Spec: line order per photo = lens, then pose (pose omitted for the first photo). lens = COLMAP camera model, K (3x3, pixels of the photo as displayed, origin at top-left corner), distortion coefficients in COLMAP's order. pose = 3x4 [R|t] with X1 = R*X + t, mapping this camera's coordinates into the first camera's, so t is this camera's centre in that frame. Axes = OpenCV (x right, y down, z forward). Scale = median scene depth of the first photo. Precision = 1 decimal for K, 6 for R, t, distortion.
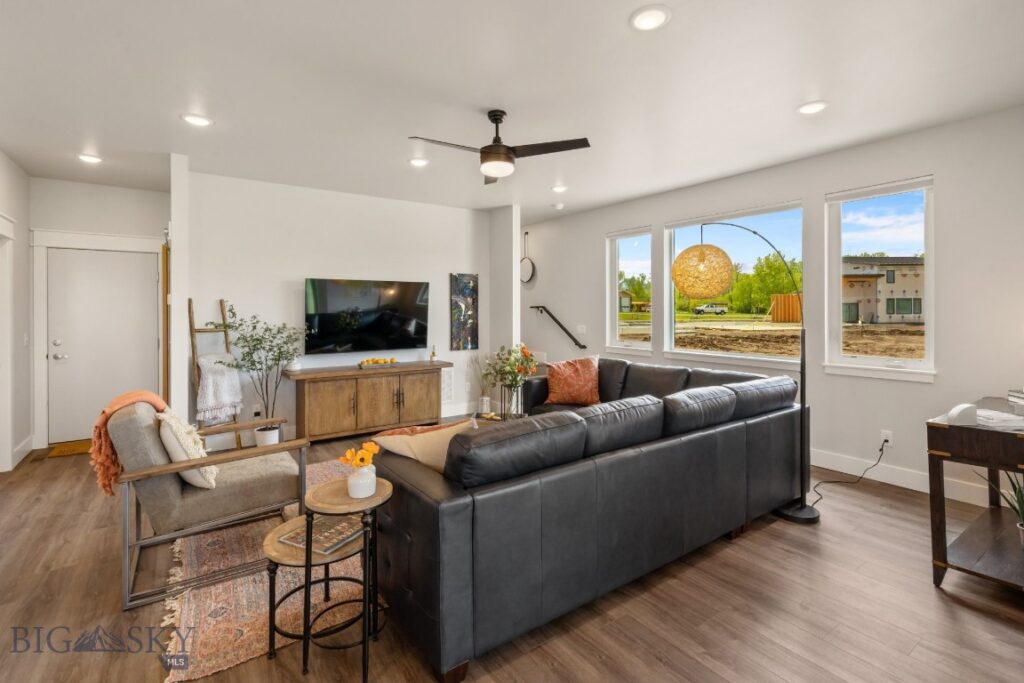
lens RADIAL K [[472.6, 0, 511.3], [0, 472.6, 309.6], [0, 0, 1]] dist [-0.013936, 0.008189]
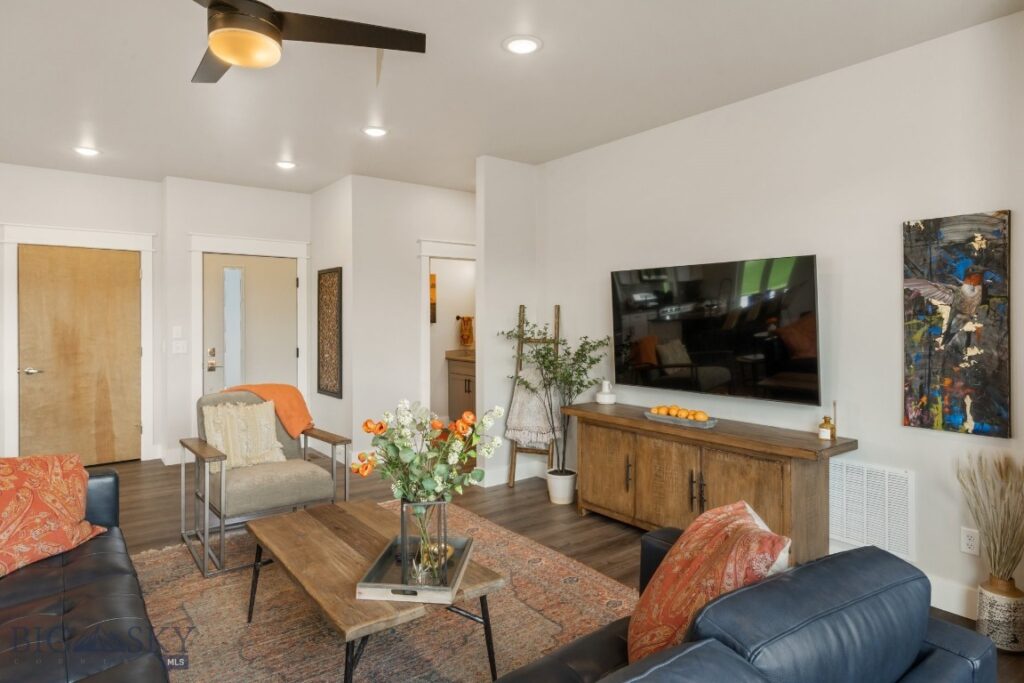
lens RADIAL K [[586.5, 0, 514.0], [0, 586.5, 317.8], [0, 0, 1]] dist [0.001785, -0.000743]
pose [[0.054144, 0.000098, -0.998533, 0.329688], [-0.001102, 0.999999, 0.000039, 0.000378], [0.998533, 0.001098, 0.054144, 0.657866]]
